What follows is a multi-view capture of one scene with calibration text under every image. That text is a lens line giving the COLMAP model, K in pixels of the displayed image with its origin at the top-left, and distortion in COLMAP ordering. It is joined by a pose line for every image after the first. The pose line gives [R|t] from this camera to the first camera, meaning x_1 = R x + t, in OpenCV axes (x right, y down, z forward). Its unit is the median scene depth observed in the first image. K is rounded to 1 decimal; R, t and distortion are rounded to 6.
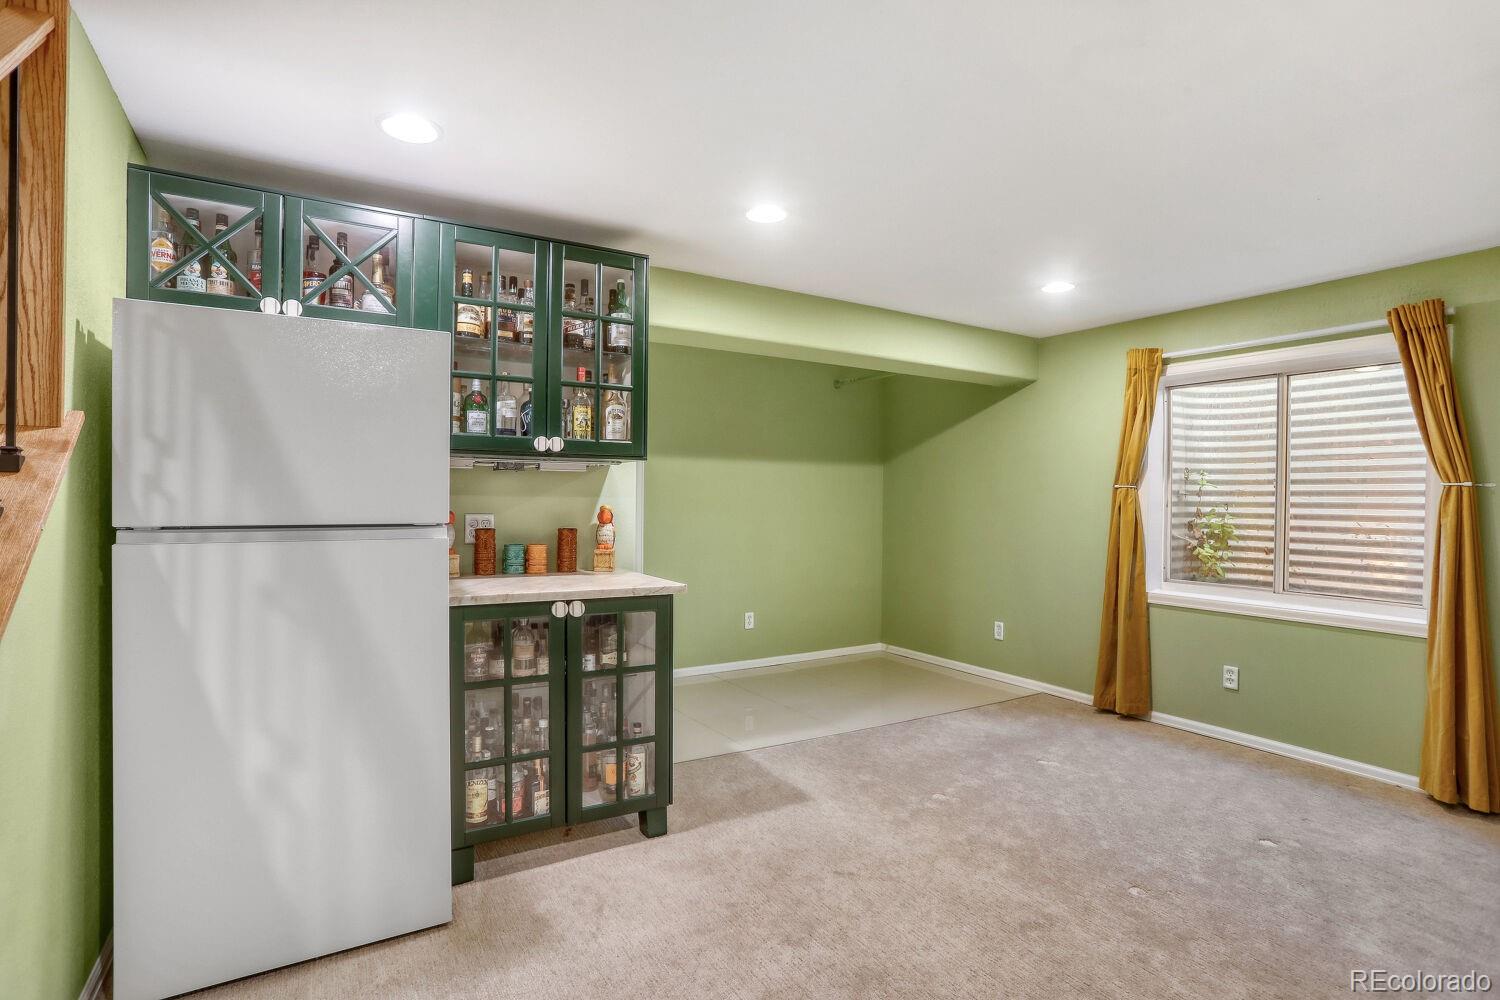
lens RADIAL K [[712.0, 0, 747.7], [0, 712.0, 495.8], [0, 0, 1]] dist [-0.063064, 0.031699]
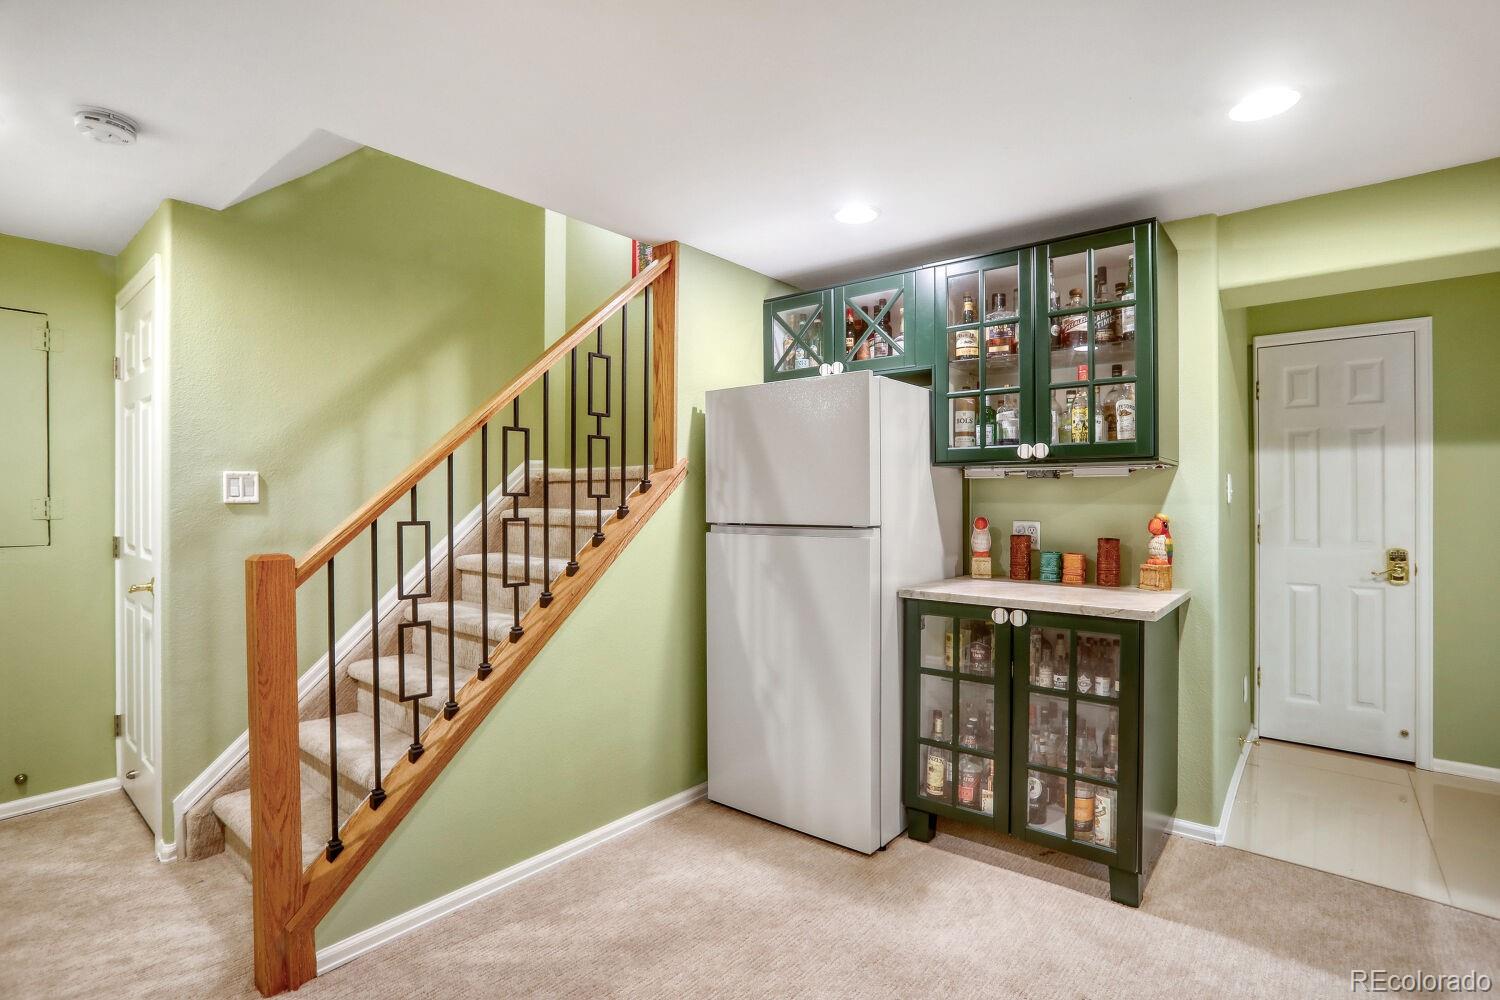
lens RADIAL K [[712.0, 0, 747.7], [0, 712.0, 495.8], [0, 0, 1]] dist [-0.063064, 0.031699]
pose [[0.361245, -0.013369, -0.932375, 0.524849], [0.003510, 0.999910, -0.012978, 0.000996], [0.932465, 0.001415, 0.361259, 0.289753]]
